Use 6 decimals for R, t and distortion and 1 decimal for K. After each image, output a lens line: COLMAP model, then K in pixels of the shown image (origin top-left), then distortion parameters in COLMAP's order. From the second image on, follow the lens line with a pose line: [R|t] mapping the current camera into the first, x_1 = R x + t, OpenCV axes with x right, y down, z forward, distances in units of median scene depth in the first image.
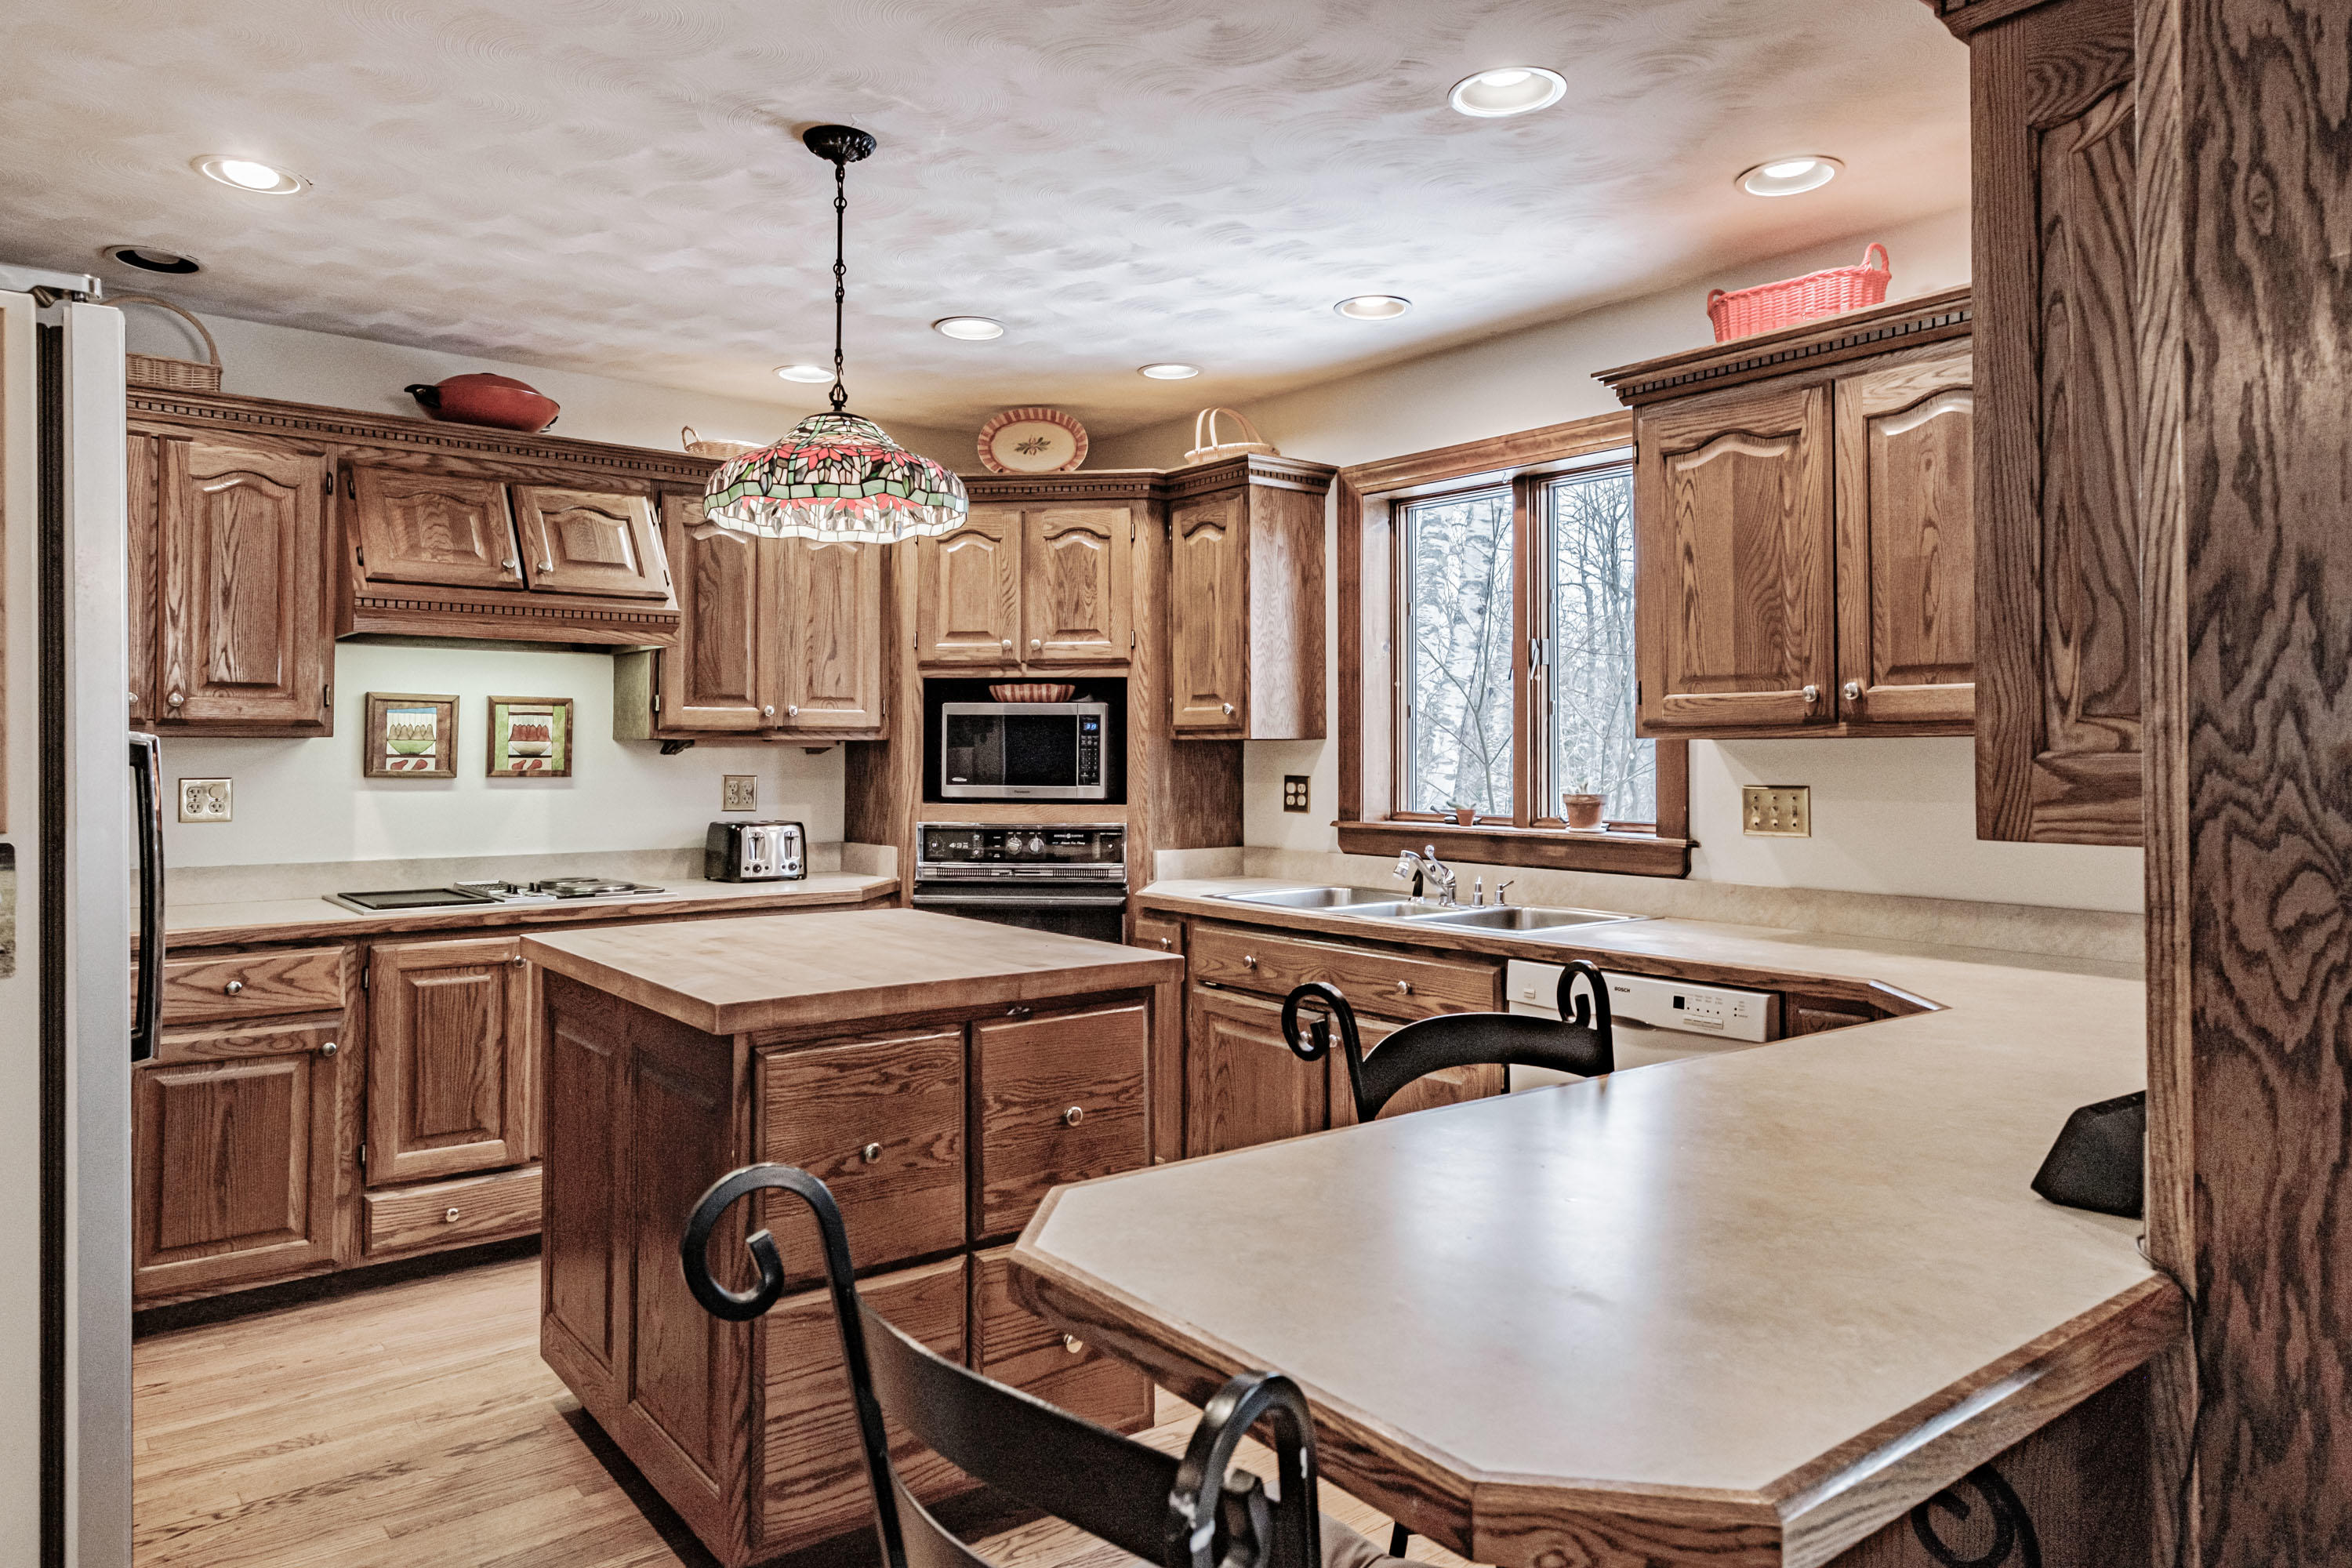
lens RADIAL K [[1490.1, 0, 1163.3], [0, 1490.1, 729.2], [0, 0, 1]] dist [0.000723, 0.003216]
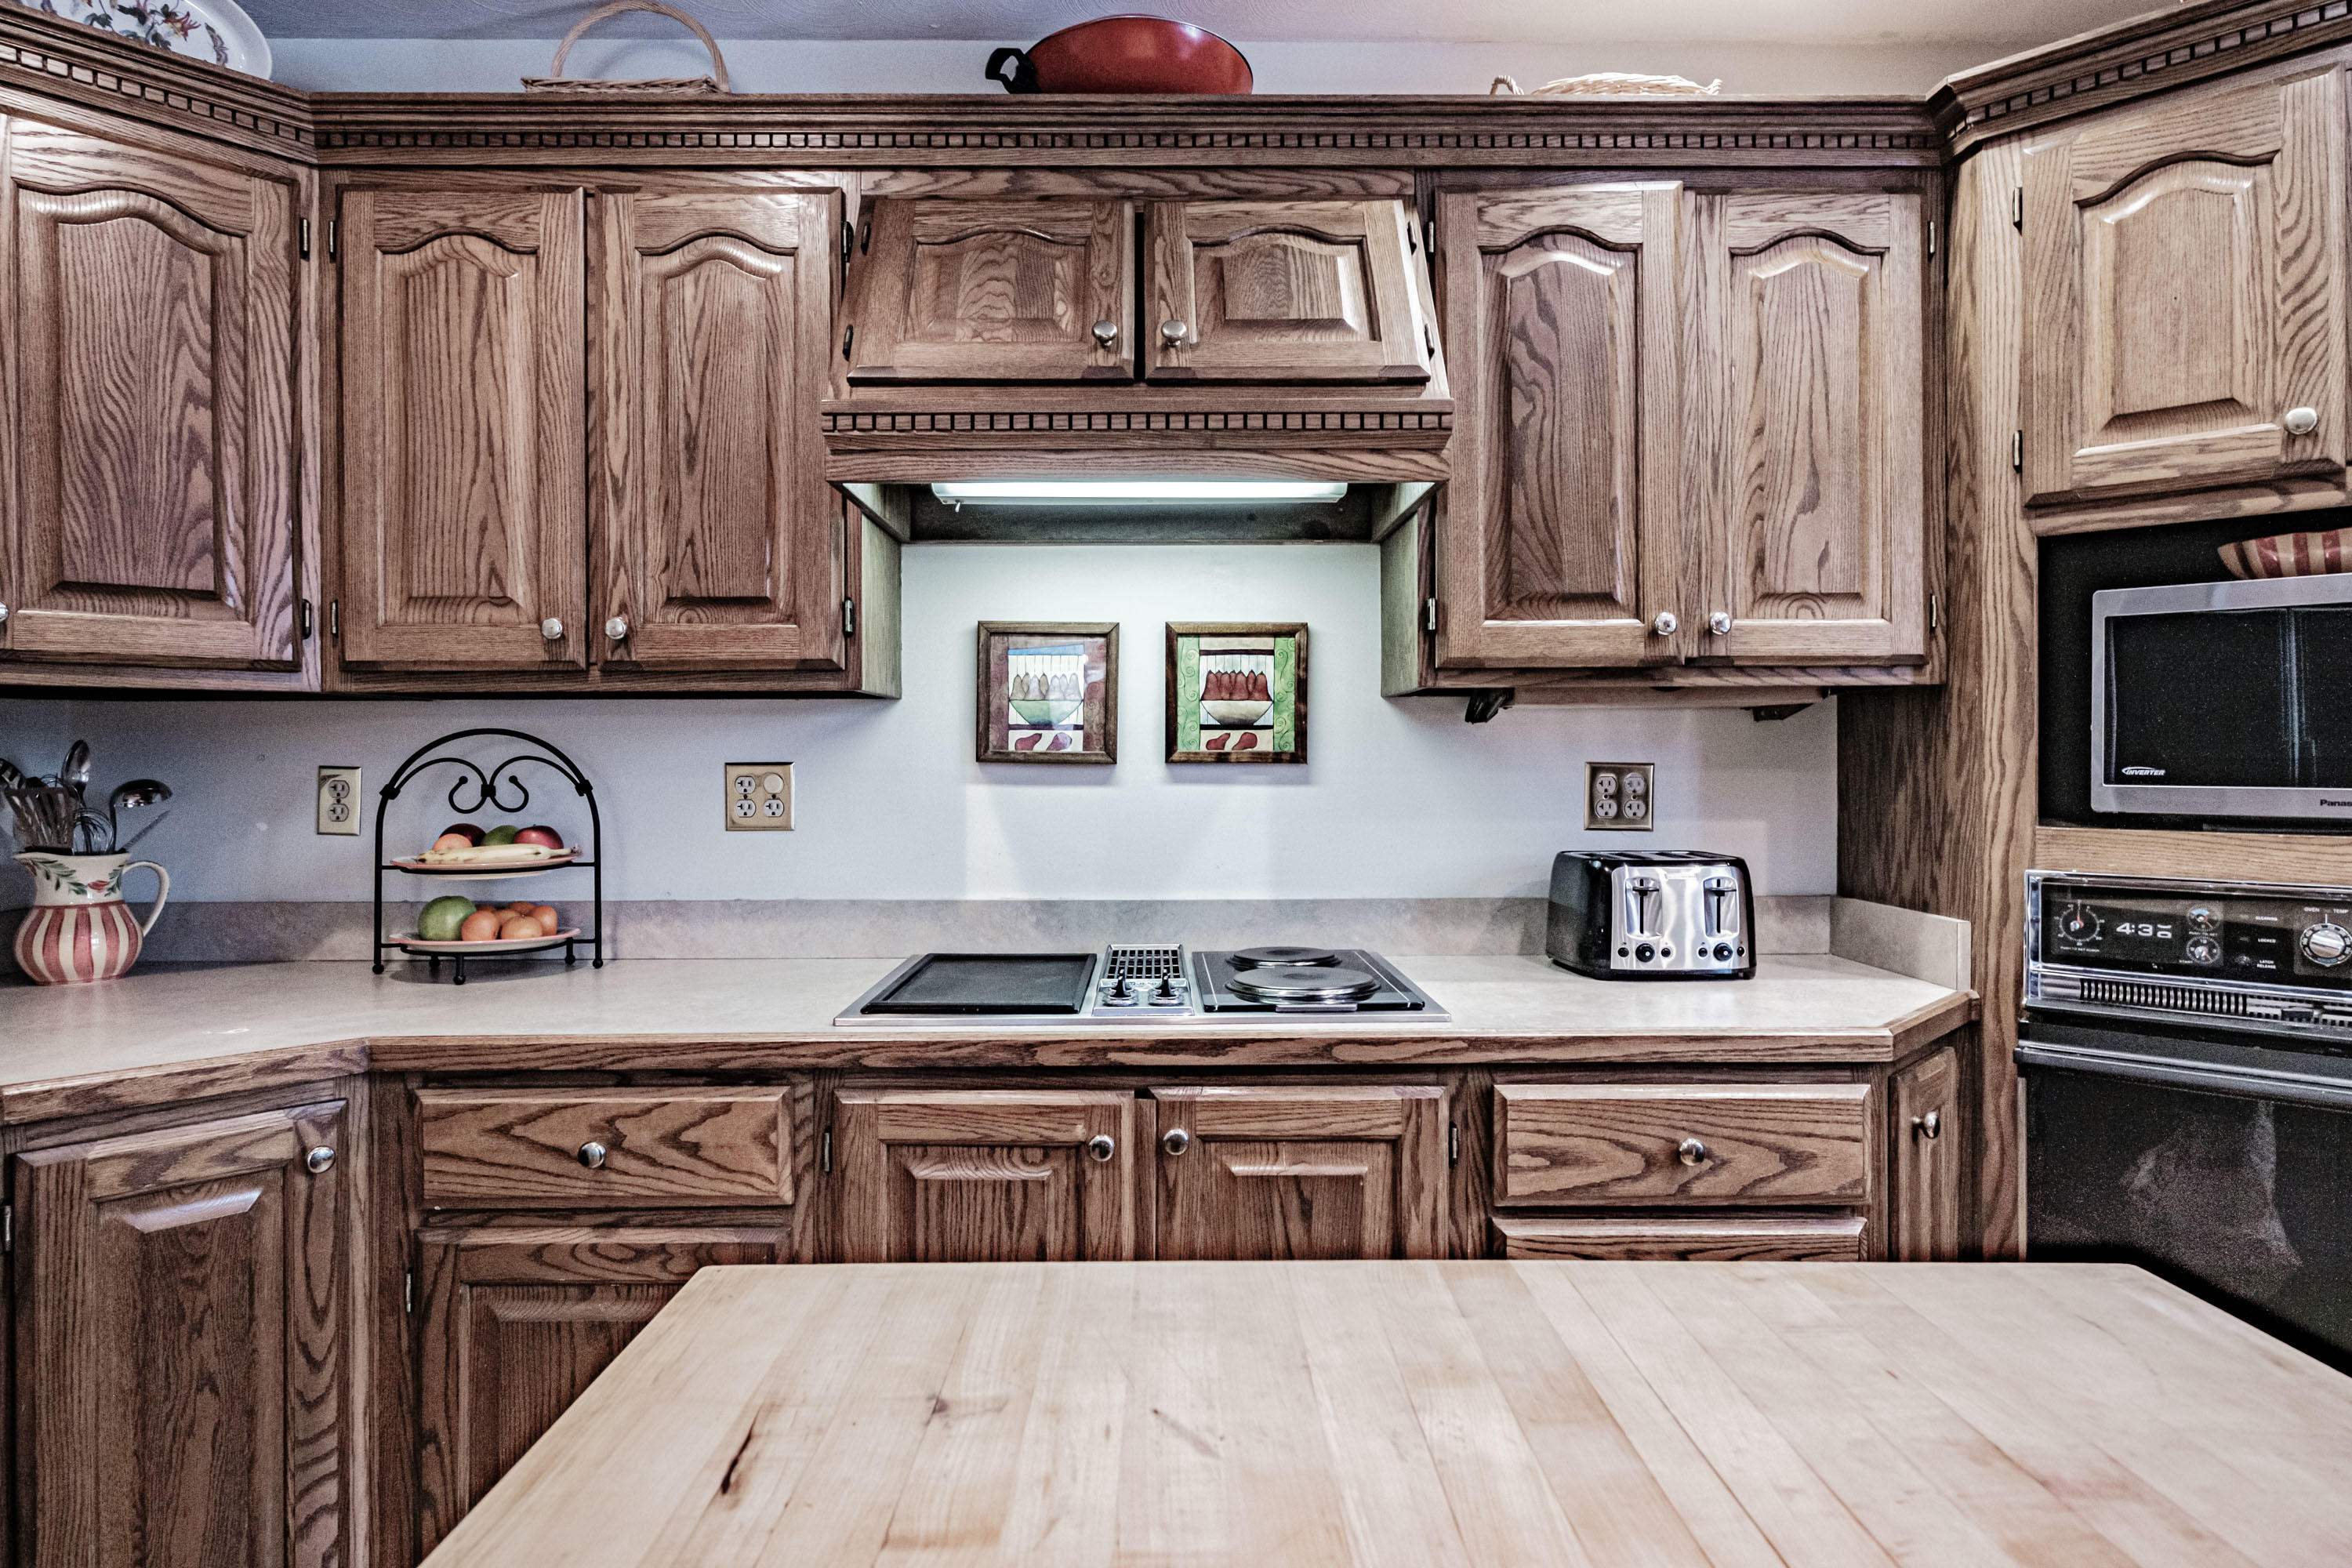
lens RADIAL K [[1340.8, 0, 1166.8], [0, 1340.8, 757.3], [0, 0, 1]] dist [0.000341, -0.001599]
pose [[0.788751, -0.003458, -0.614703, -0.132600], [0.014446, 0.999812, 0.012912, 0.022948], [0.614543, -0.019064, 0.788653, 0.586376]]
